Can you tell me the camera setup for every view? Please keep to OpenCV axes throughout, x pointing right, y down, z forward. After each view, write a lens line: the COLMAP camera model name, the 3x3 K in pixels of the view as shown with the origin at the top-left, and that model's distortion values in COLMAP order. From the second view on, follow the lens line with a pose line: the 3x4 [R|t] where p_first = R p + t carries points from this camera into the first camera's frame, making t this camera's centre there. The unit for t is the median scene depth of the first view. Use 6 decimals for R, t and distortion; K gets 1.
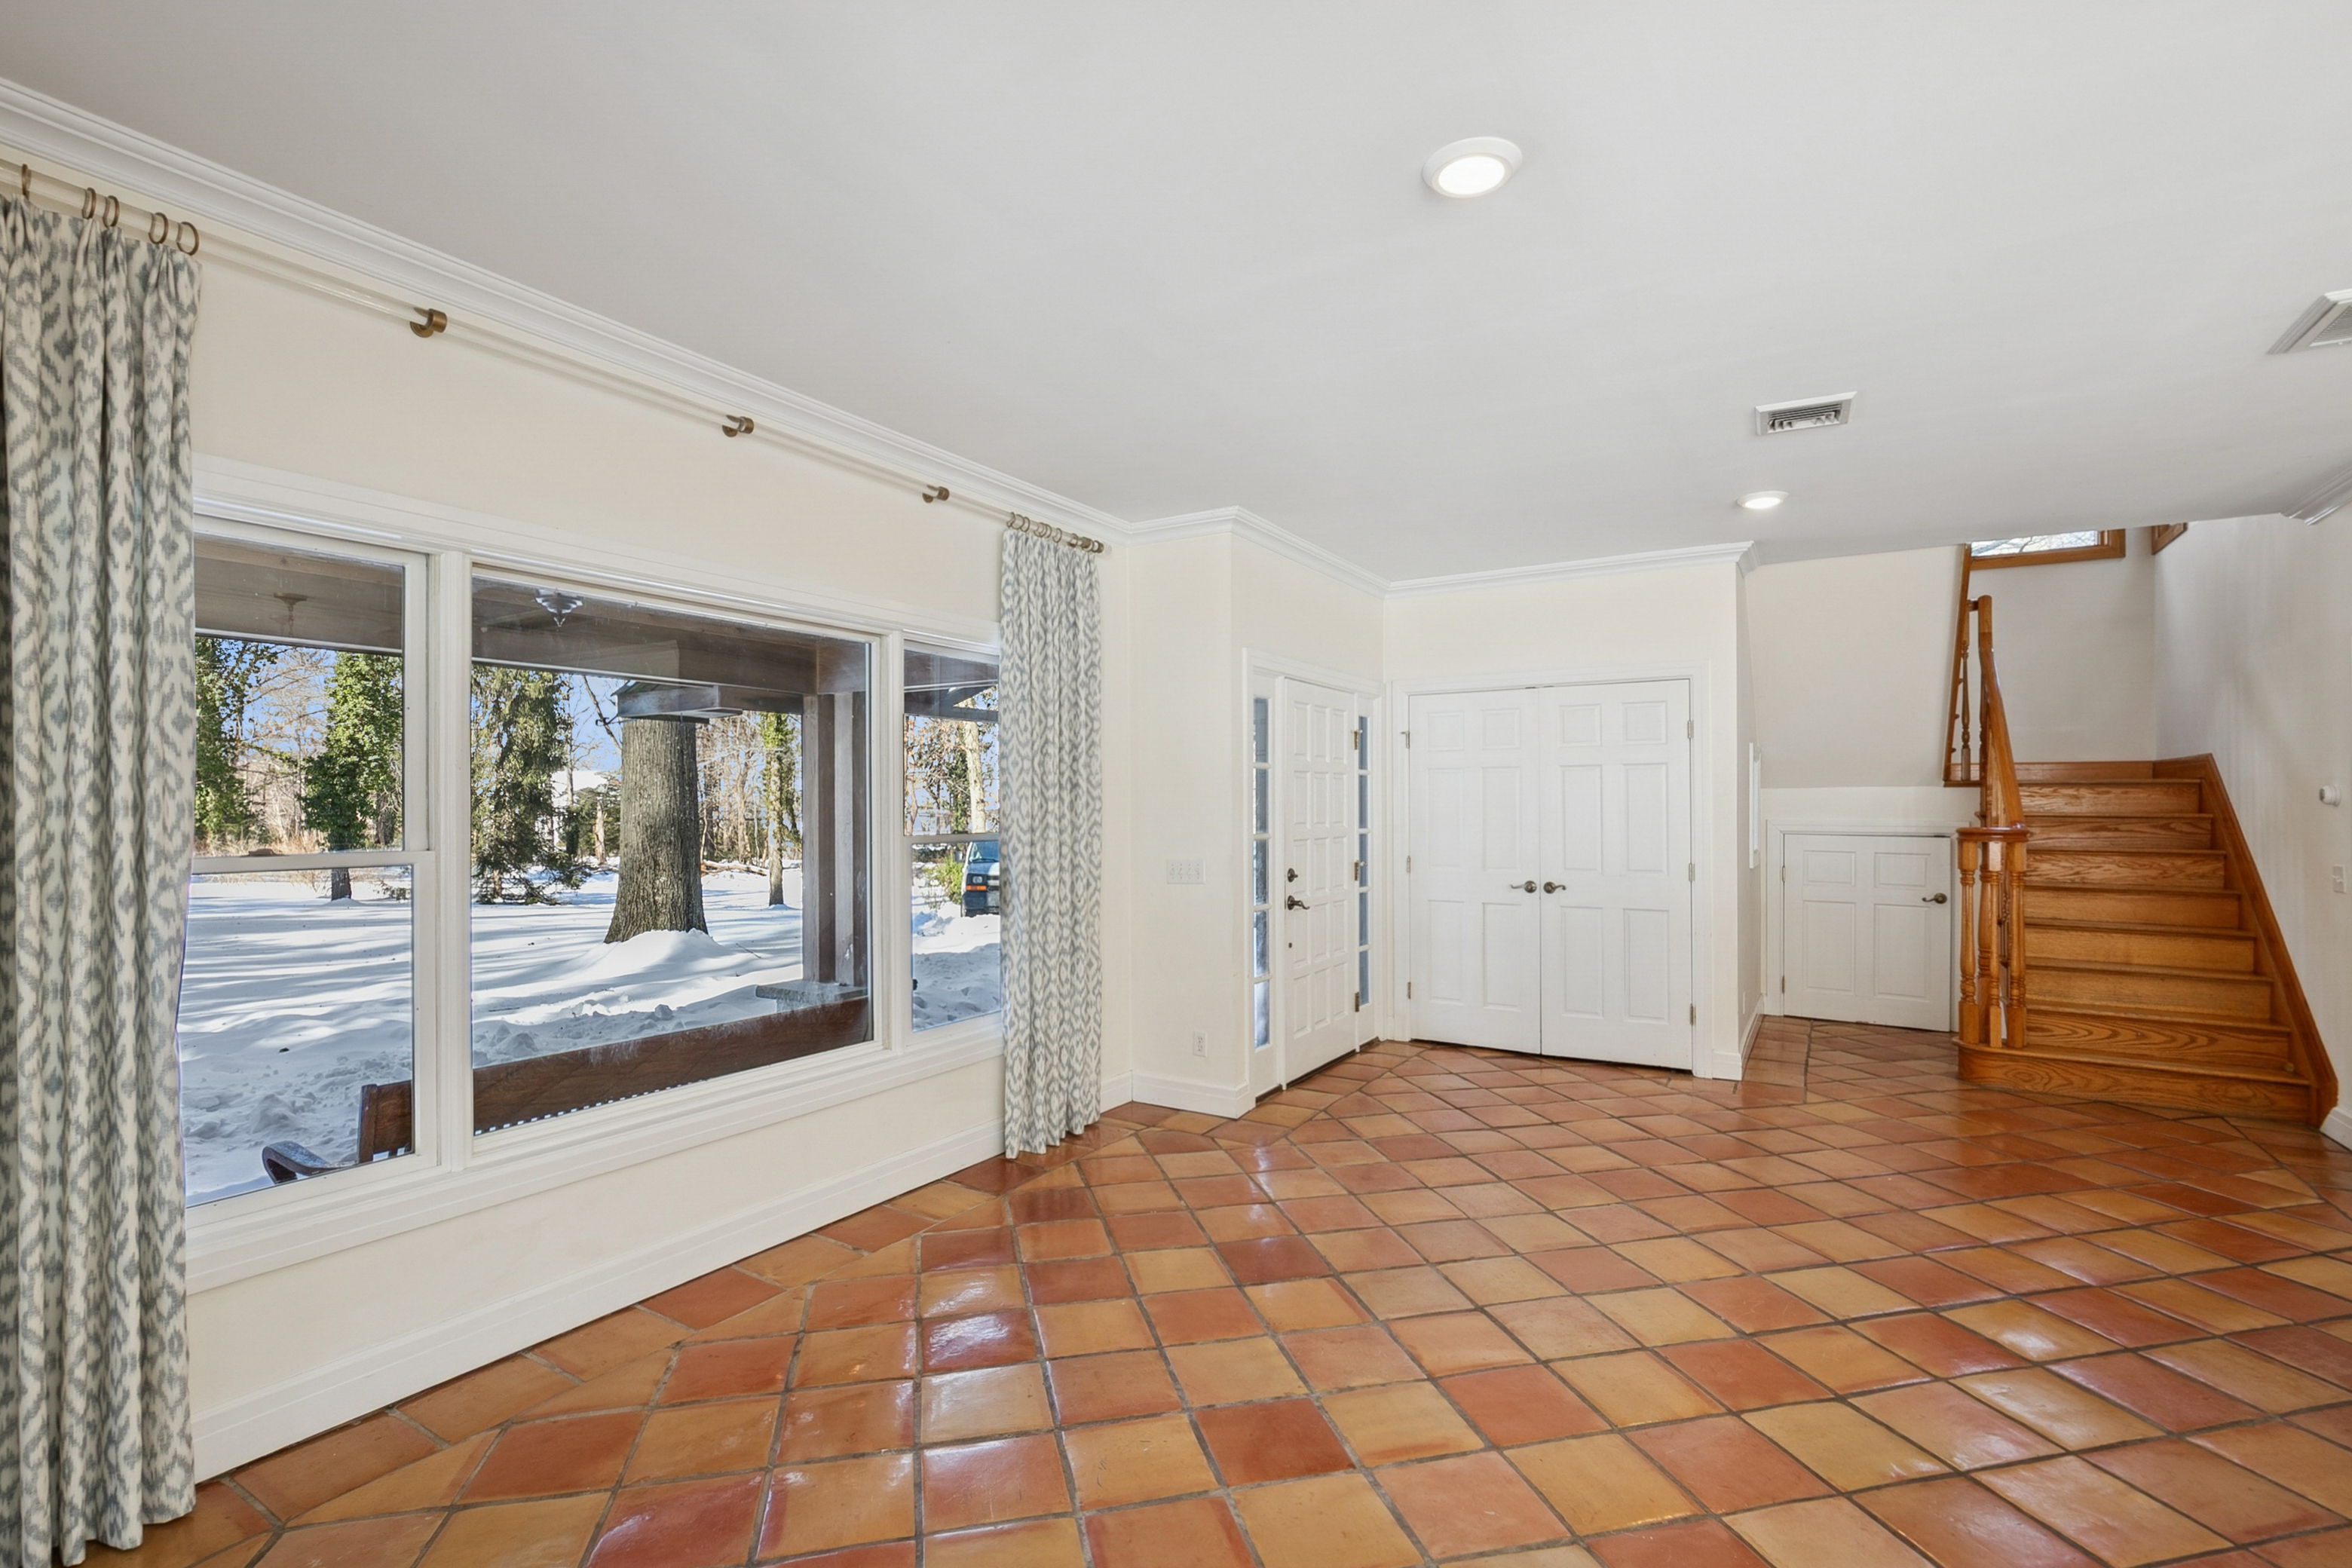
lens RADIAL K [[1099.2, 0, 1173.2], [0, 1099.2, 801.2], [0, 0, 1]] dist [-0.015084, 0.000193]
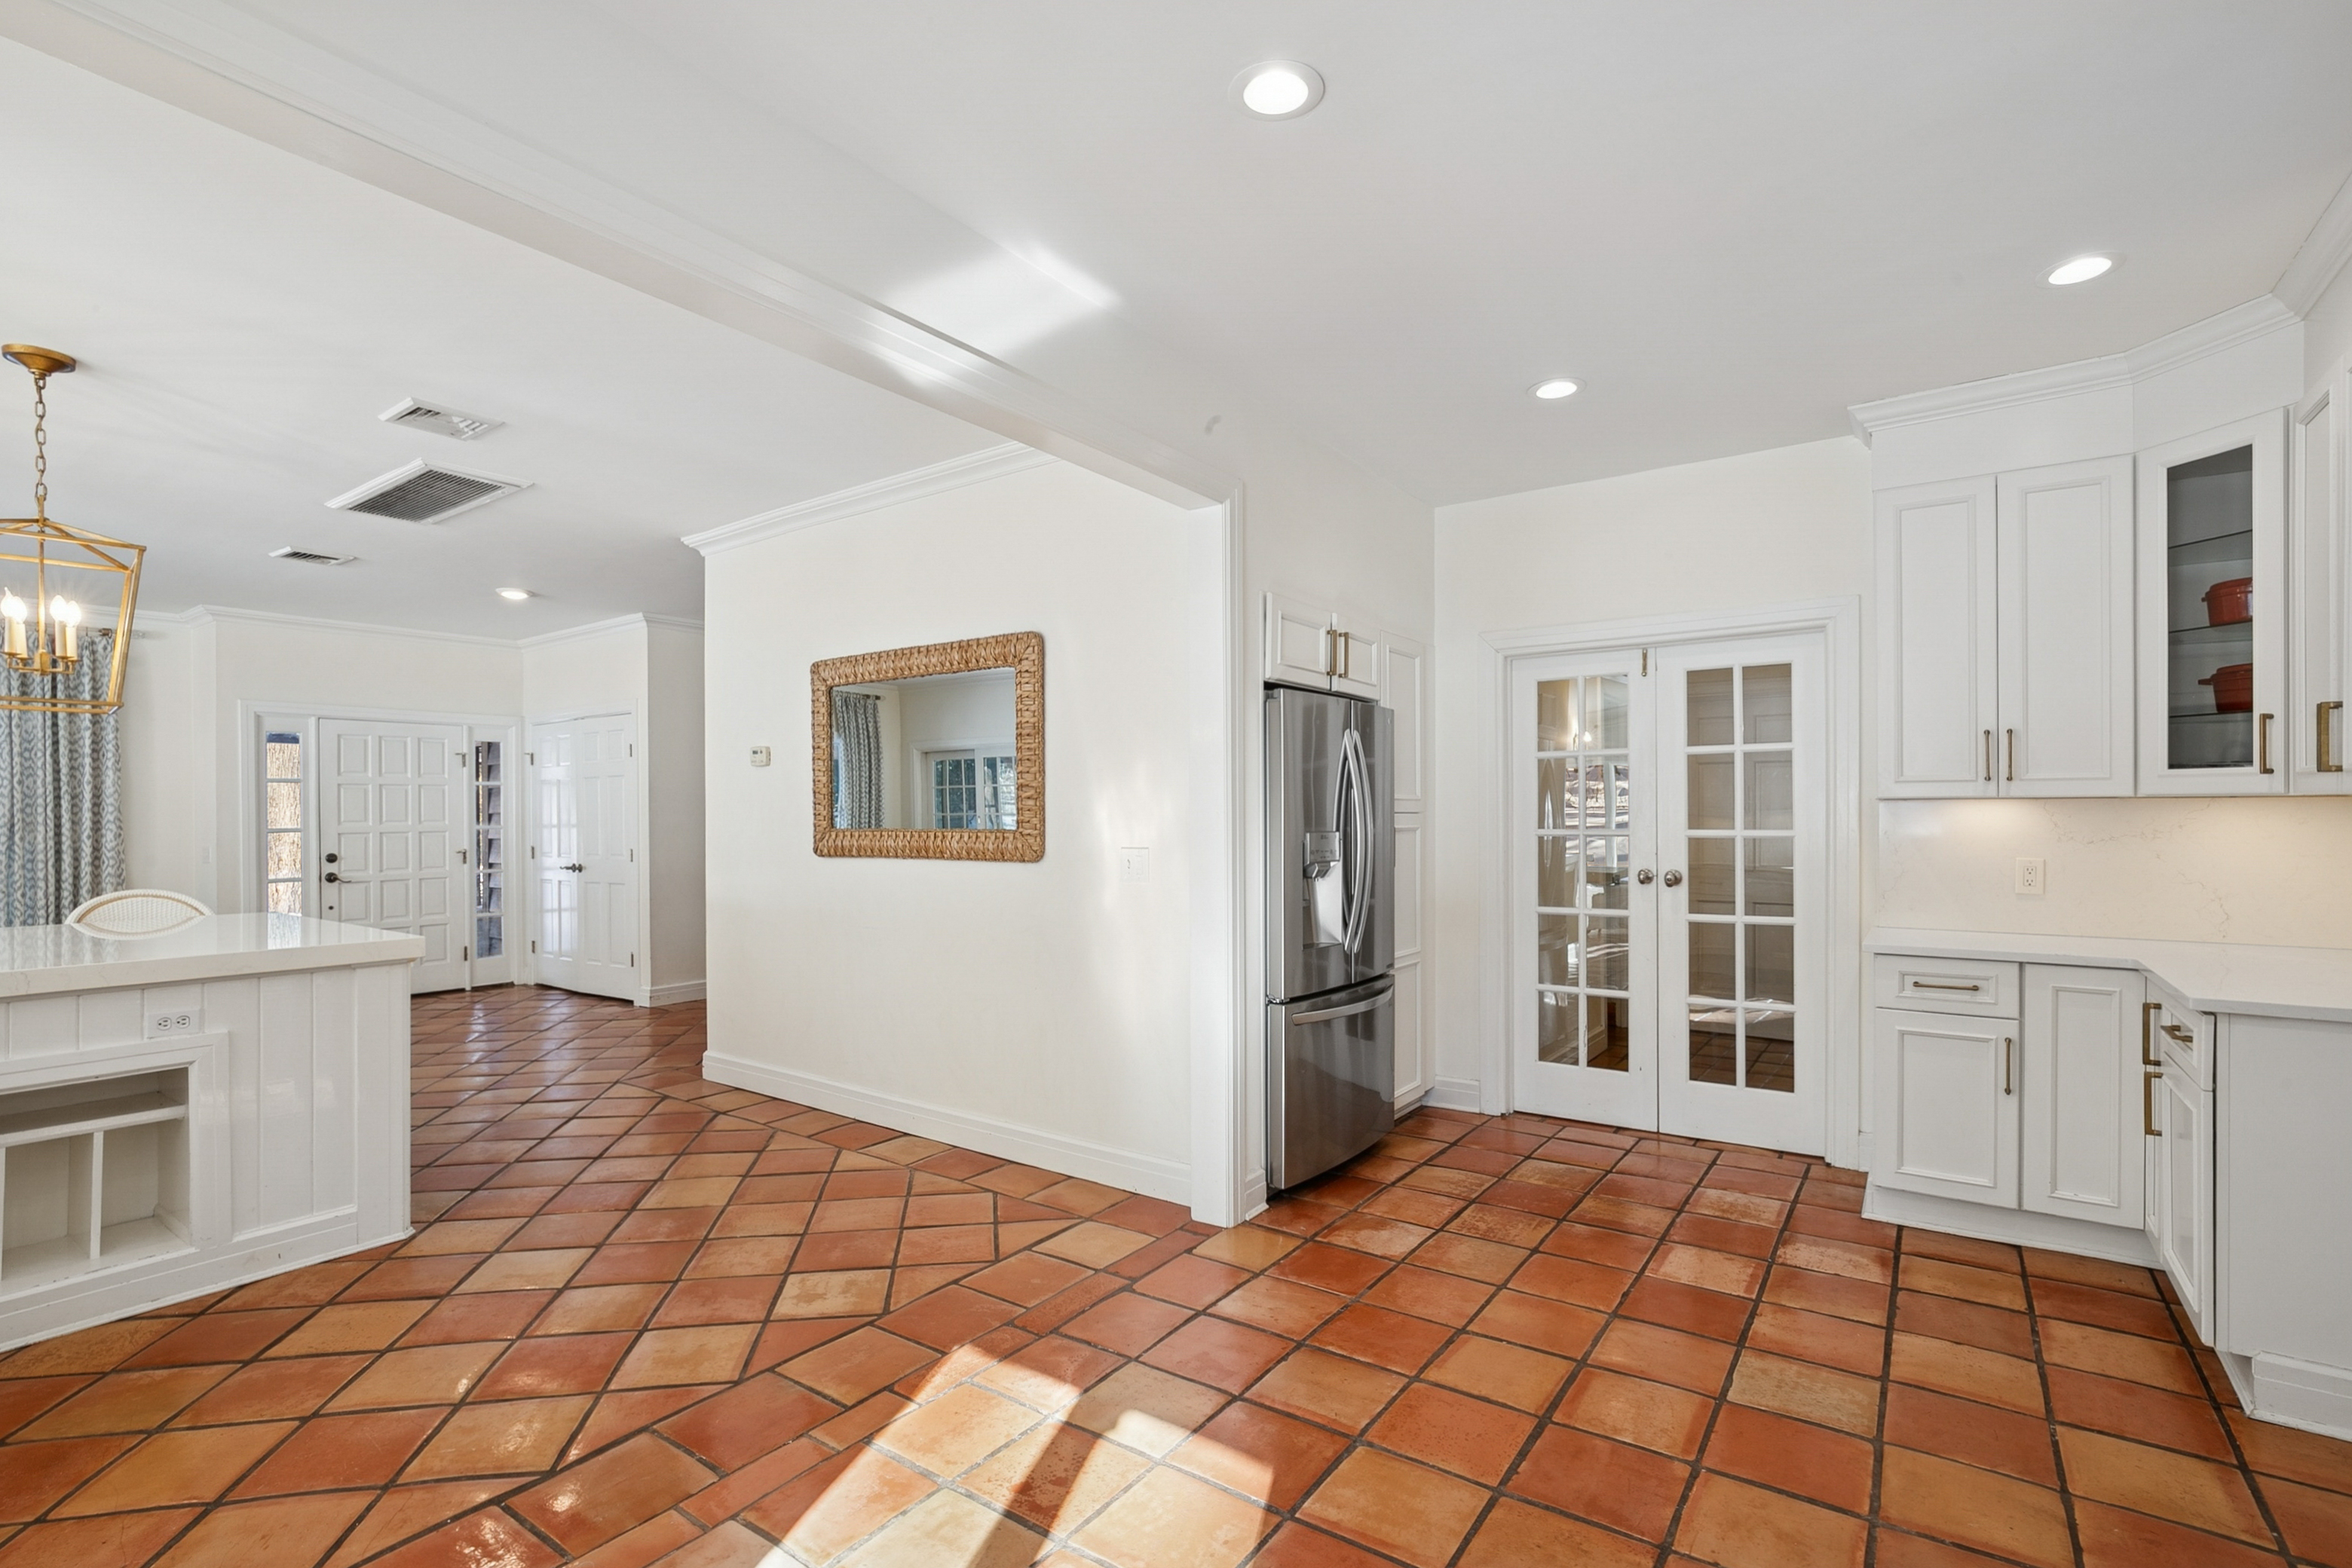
lens RADIAL K [[1104.5, 0, 1218.5], [0, 1104.5, 807.1], [0, 0, 1]] dist [-0.011615, -0.000378]
pose [[0.997455, -0.008206, -0.070822, 1.113780], [0.008331, 0.999964, 0.001472, 0.008222], [0.070807, -0.002059, 0.997488, -0.262484]]
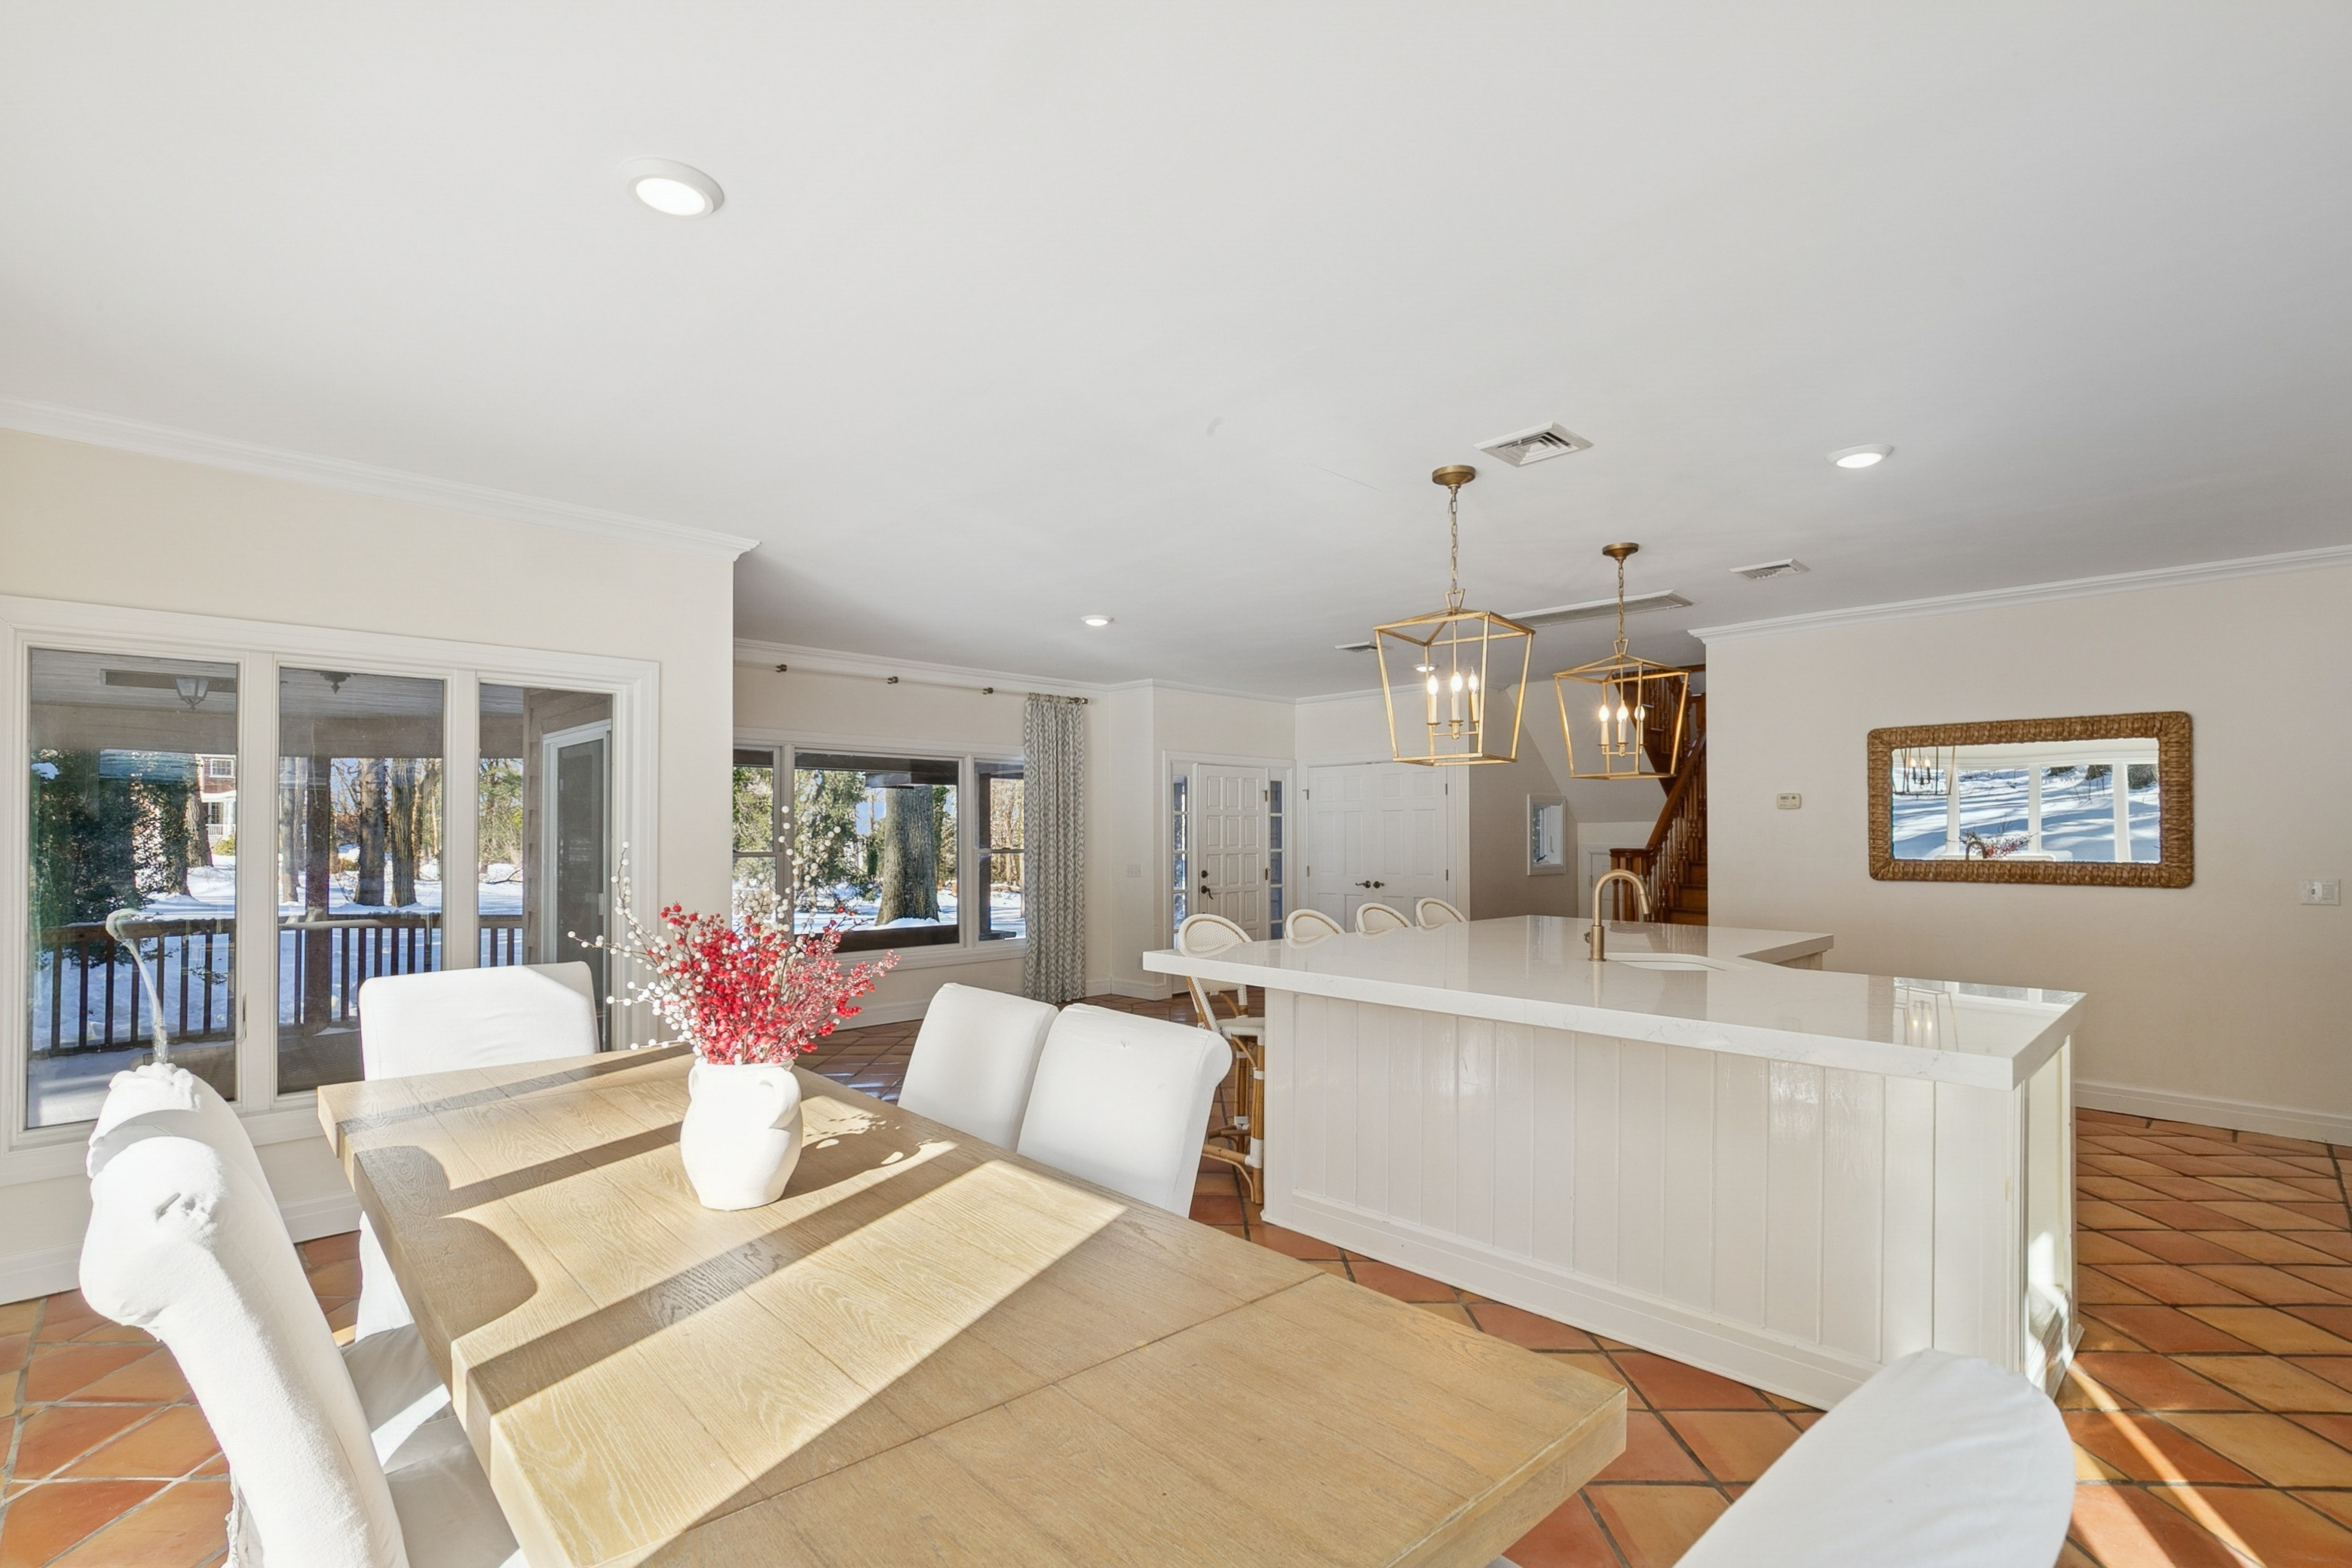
lens RADIAL K [[1099.2, 0, 1173.2], [0, 1099.2, 801.2], [0, 0, 1]] dist [-0.015084, 0.000193]
pose [[0.971504, -0.006089, -0.236944, 0.401413], [0.000081, 0.999679, -0.025355, -0.004657], [0.237022, 0.024613, 0.971192, -0.623069]]
